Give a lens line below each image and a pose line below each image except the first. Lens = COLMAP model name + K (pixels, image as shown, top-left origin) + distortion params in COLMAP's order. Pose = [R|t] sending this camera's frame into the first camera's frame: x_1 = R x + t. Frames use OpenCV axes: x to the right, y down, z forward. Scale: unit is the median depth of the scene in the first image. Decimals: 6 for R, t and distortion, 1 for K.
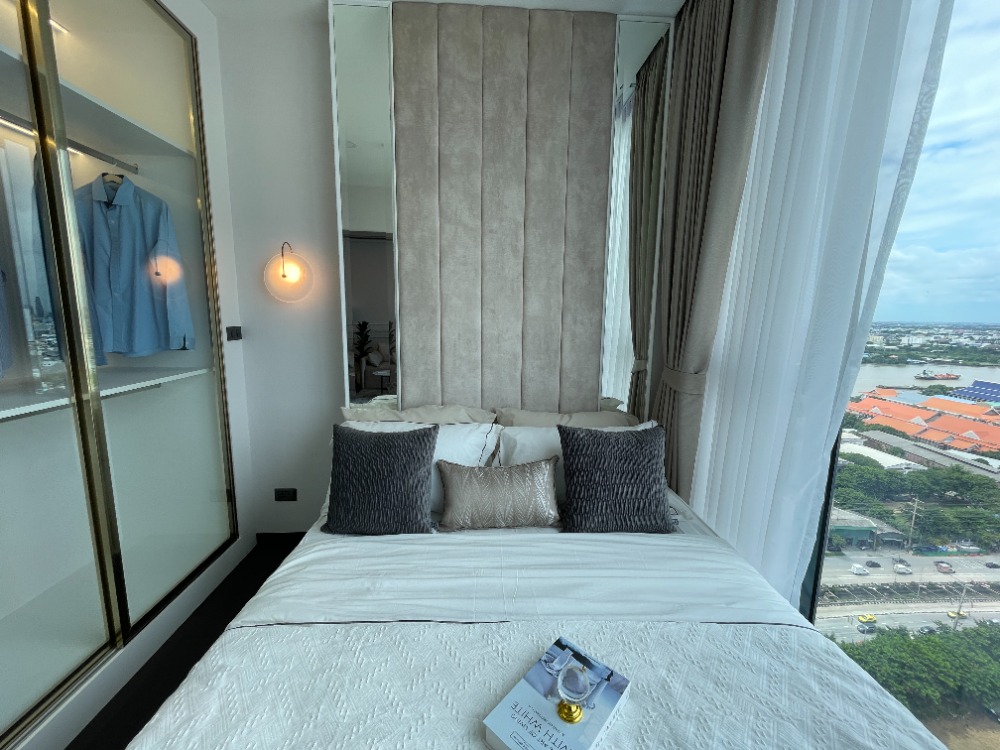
lens RADIAL K [[406.3, 0, 499.7], [0, 406.3, 373.7], [0, 0, 1]] dist [-0.002768, -0.000512]
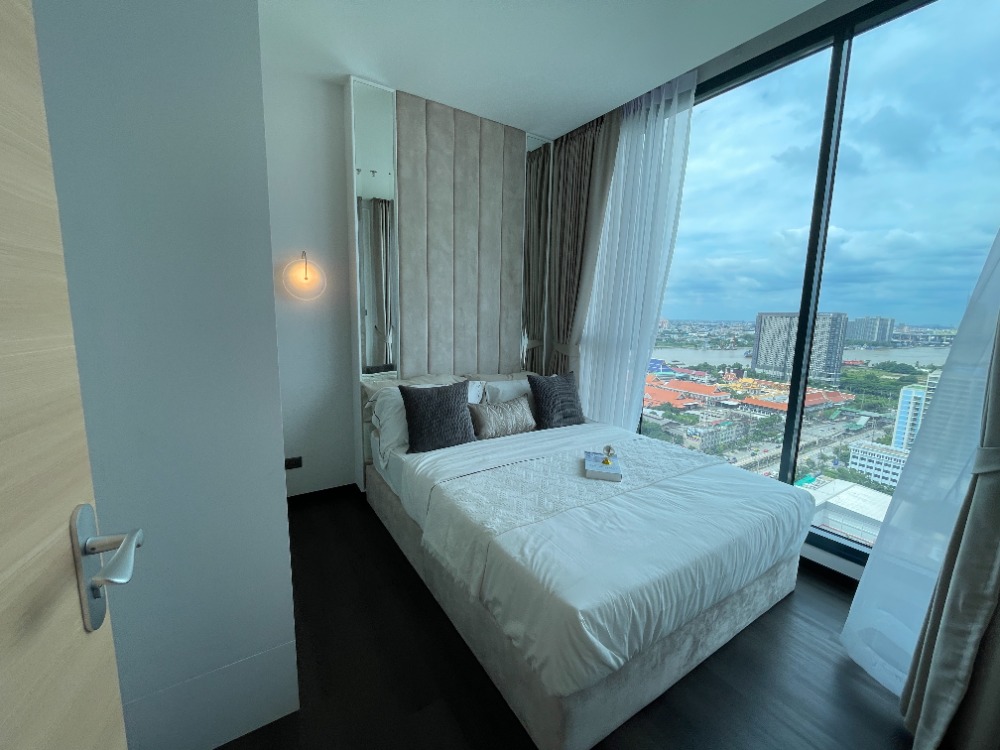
lens RADIAL K [[406.3, 0, 500.4], [0, 406.3, 374.7], [0, 0, 1]] dist [-0.002768, -0.000512]
pose [[0.866200, -0.067820, 0.495075, -0.756874], [0.061385, 0.997685, 0.029270, 0.060374], [-0.495914, 0.005037, 0.868357, -0.428315]]
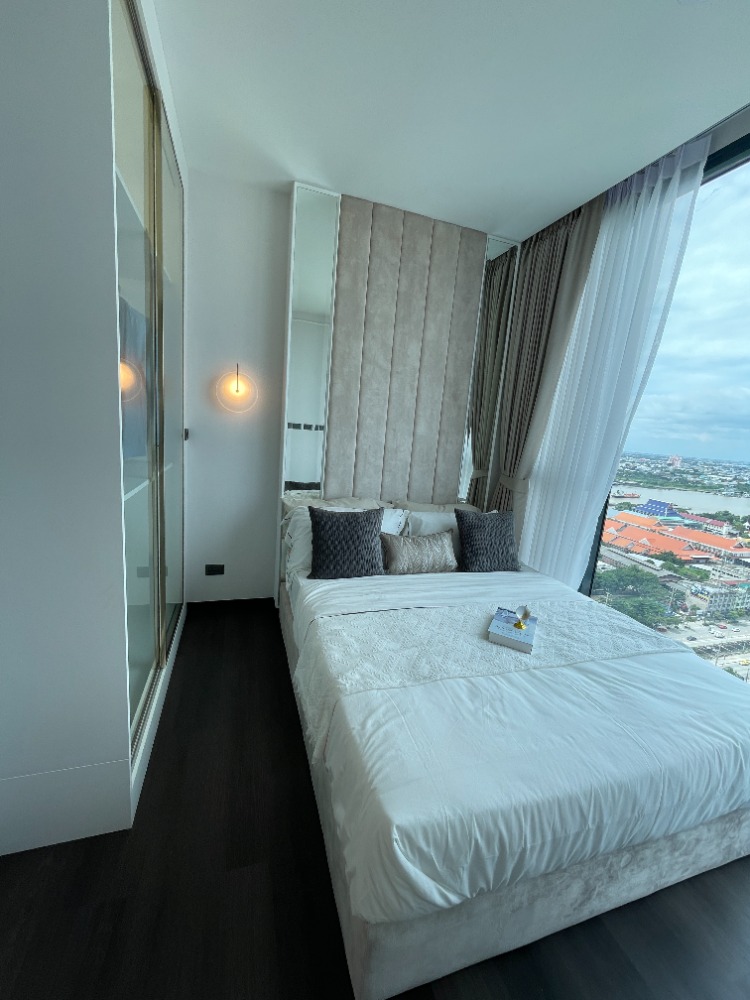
lens RADIAL K [[406.3, 0, 375.8], [0, 406.3, 501.5], [0, 0, 1]] dist [-0.002768, -0.000512]
pose [[0.962821, 0.019087, 0.269464, -0.522904], [-0.030870, 0.998740, 0.039557, 0.042565], [-0.268370, -0.046405, 0.962198, -0.386294]]
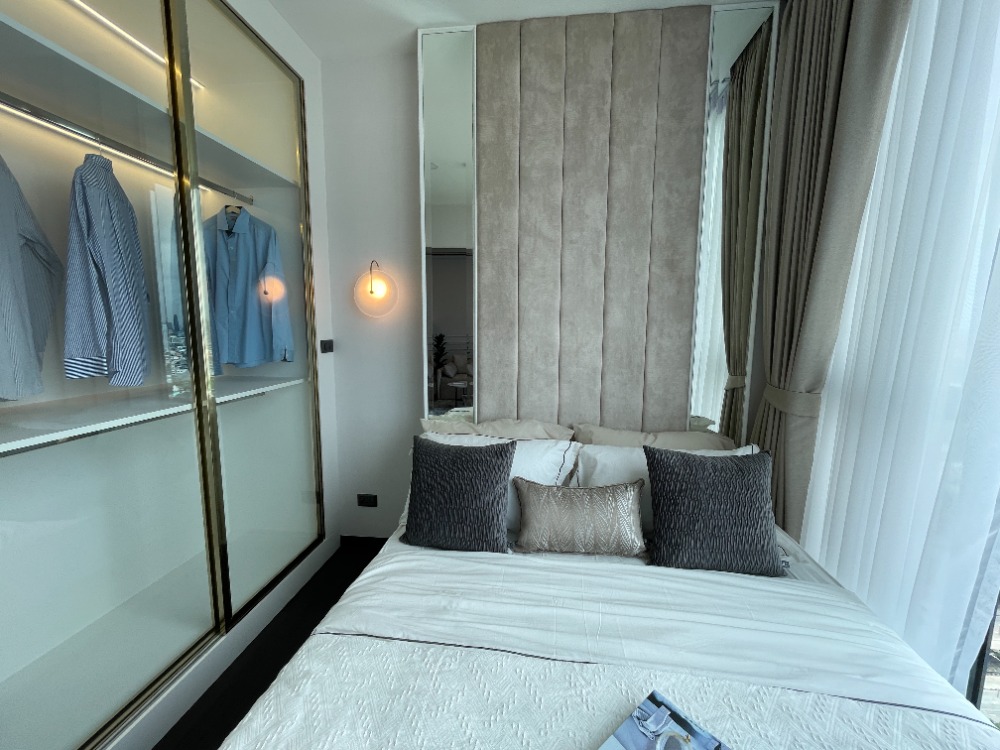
lens RADIAL K [[406.3, 0, 499.6], [0, 406.3, 373.1], [0, 0, 1]] dist [-0.002768, -0.000512]
pose [[0.984805, 0.012139, -0.173238, -0.020271], [-0.017419, 0.999428, -0.028991, -0.006295], [0.172787, 0.031569, 0.984453, 0.026833]]
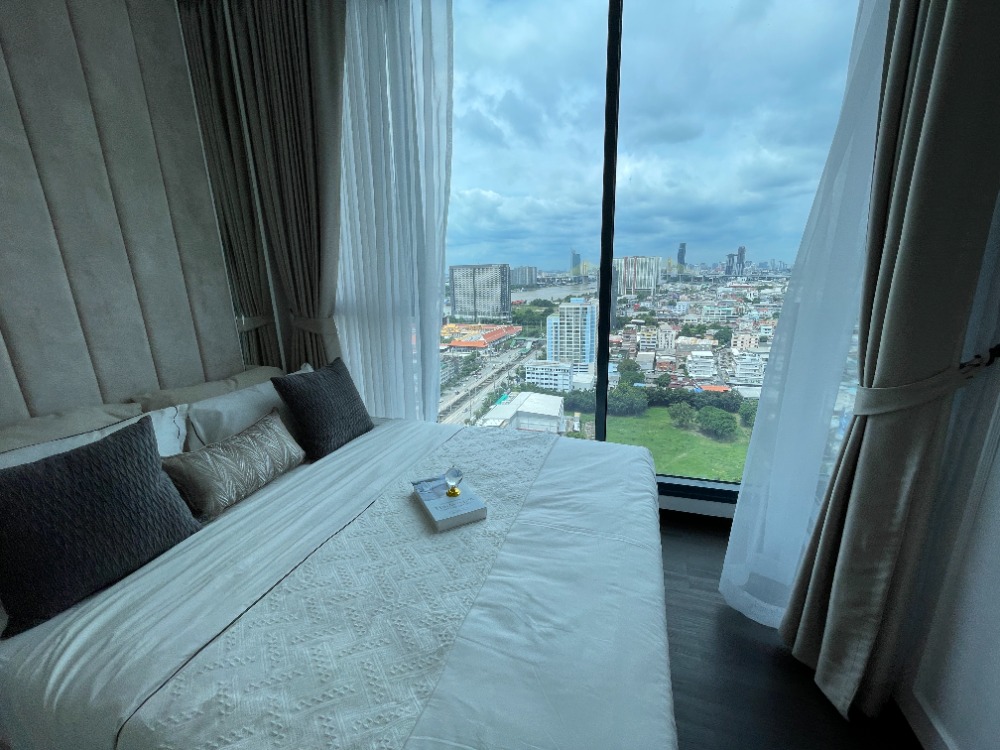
lens RADIAL K [[406.3, 0, 502.2], [0, 406.3, 374.5], [0, 0, 1]] dist [-0.002768, -0.000512]
pose [[0.352752, -0.253232, 0.900800, -0.544880], [0.164935, 0.964438, 0.206533, -0.002415], [-0.921066, 0.075719, 0.381974, 0.035450]]
